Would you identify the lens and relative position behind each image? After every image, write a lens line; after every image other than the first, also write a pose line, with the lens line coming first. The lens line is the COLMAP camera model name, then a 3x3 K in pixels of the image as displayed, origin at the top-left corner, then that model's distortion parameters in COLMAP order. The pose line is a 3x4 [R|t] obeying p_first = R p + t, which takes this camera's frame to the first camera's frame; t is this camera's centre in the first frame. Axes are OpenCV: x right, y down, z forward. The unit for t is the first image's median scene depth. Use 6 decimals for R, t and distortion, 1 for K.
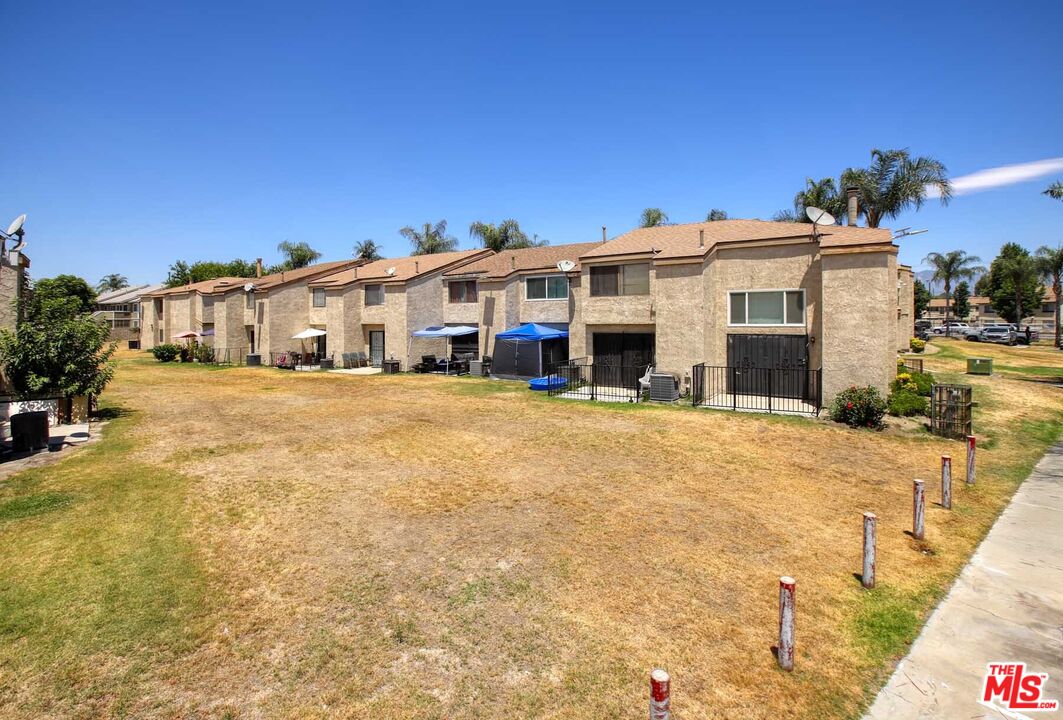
lens RADIAL K [[489.8, 0, 520.2], [0, 489.8, 341.3], [0, 0, 1]] dist [-0.024526, 0.000607]
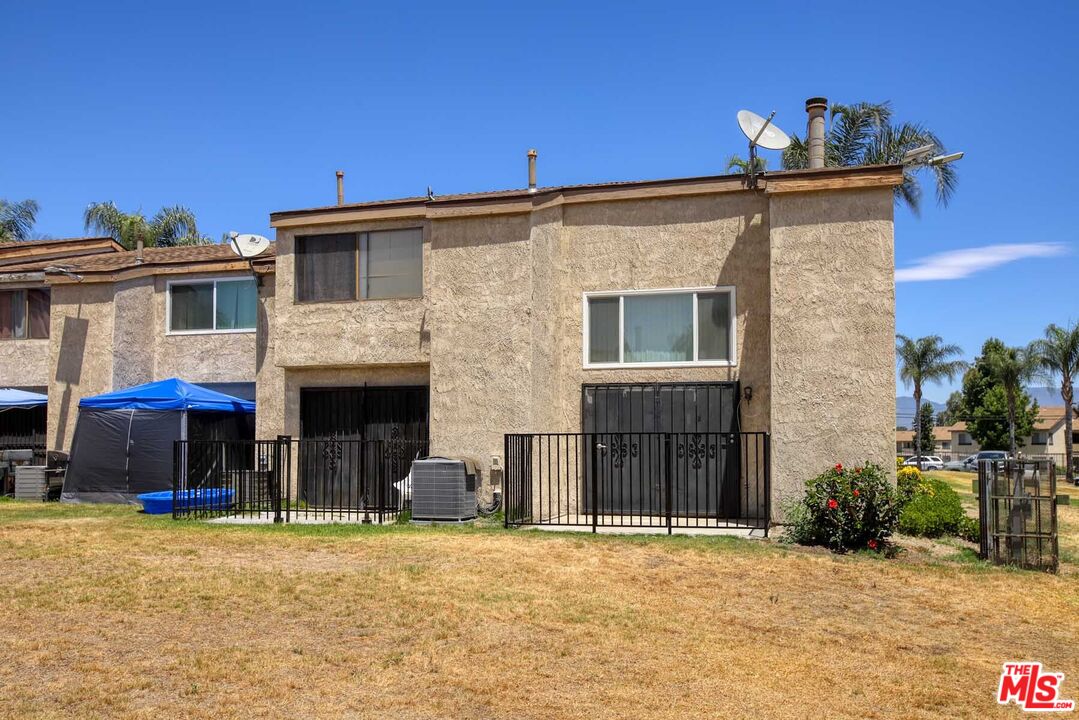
lens RADIAL K [[864.9, 0, 505.9], [0, 864.9, 453.4], [0, 0, 1]] dist [0.001655, 0.002586]
pose [[0.955563, 0.021752, 0.293983, 0.113237], [-0.006908, 0.998652, -0.051436, 0.094527], [-0.294705, 0.047119, 0.954426, 0.235771]]
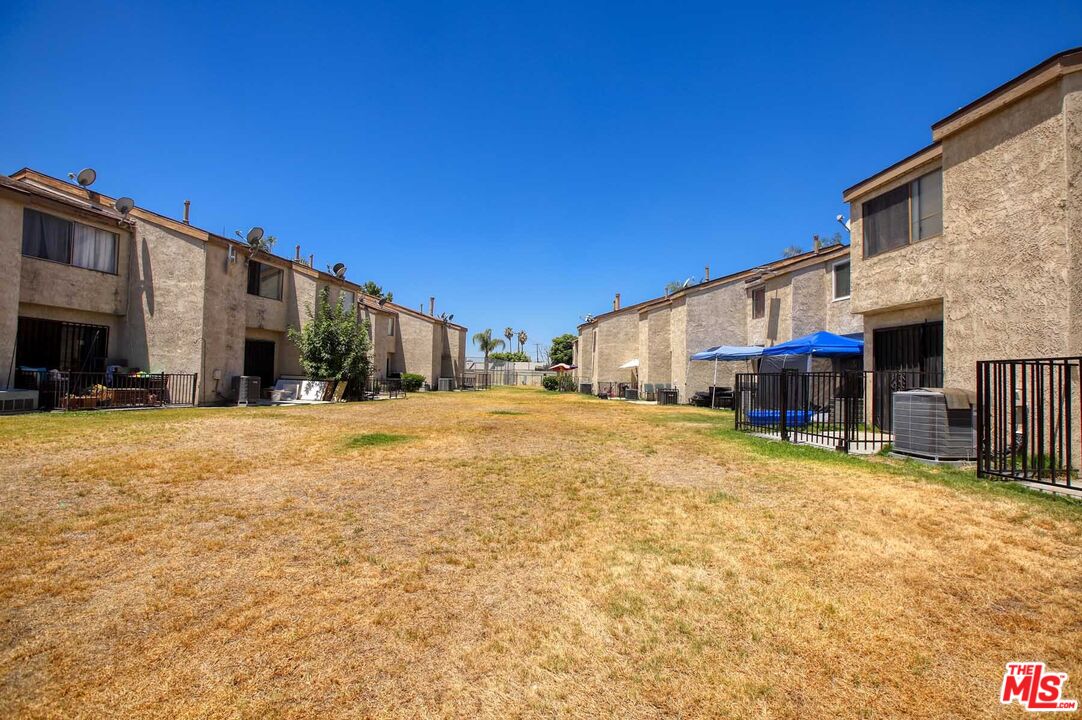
lens RADIAL K [[498.0, 0, 579.3], [0, 498.0, 371.8], [0, 0, 1]] dist [-0.001271, 0.000596]
pose [[0.693333, 0.021291, -0.720303, 0.365388], [-0.069679, 0.996860, -0.037605, 0.081173], [0.717240, 0.076262, 0.692640, 0.479022]]
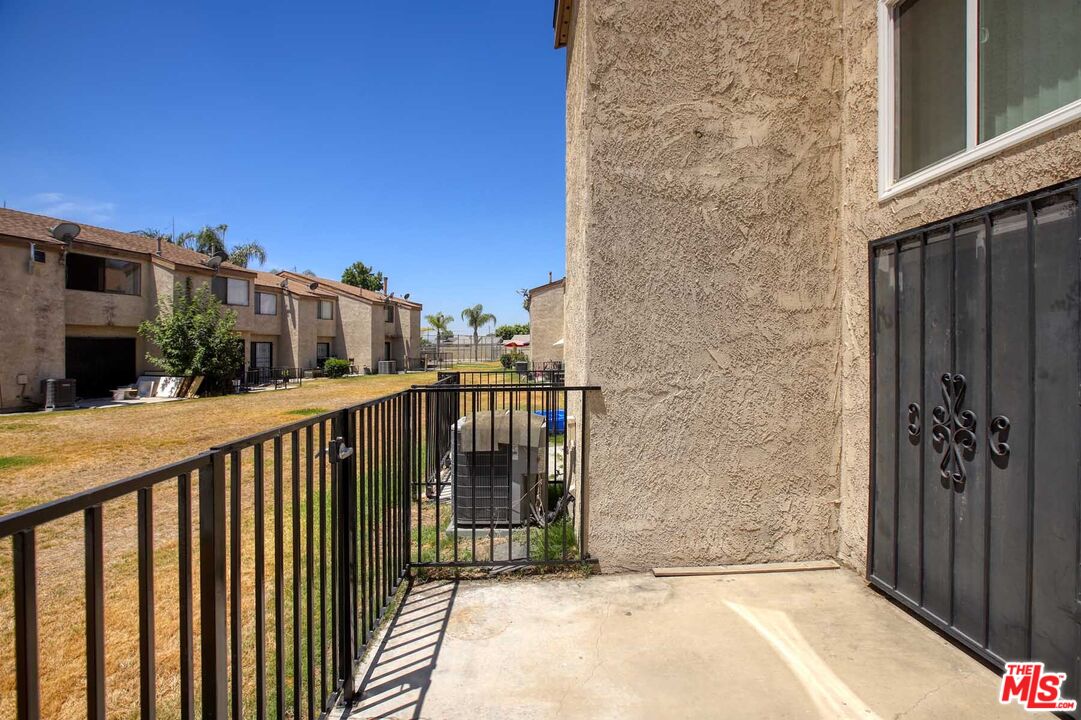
lens RADIAL K [[506.2, 0, 540.5], [0, 506.2, 360.0], [0, 0, 1]] dist [-0.000005, 0.000567]
pose [[0.591701, 0.026997, -0.805705, 0.506294], [-0.038193, 0.999256, 0.005434, 0.030160], [0.805252, 0.027557, 0.592292, 0.804121]]
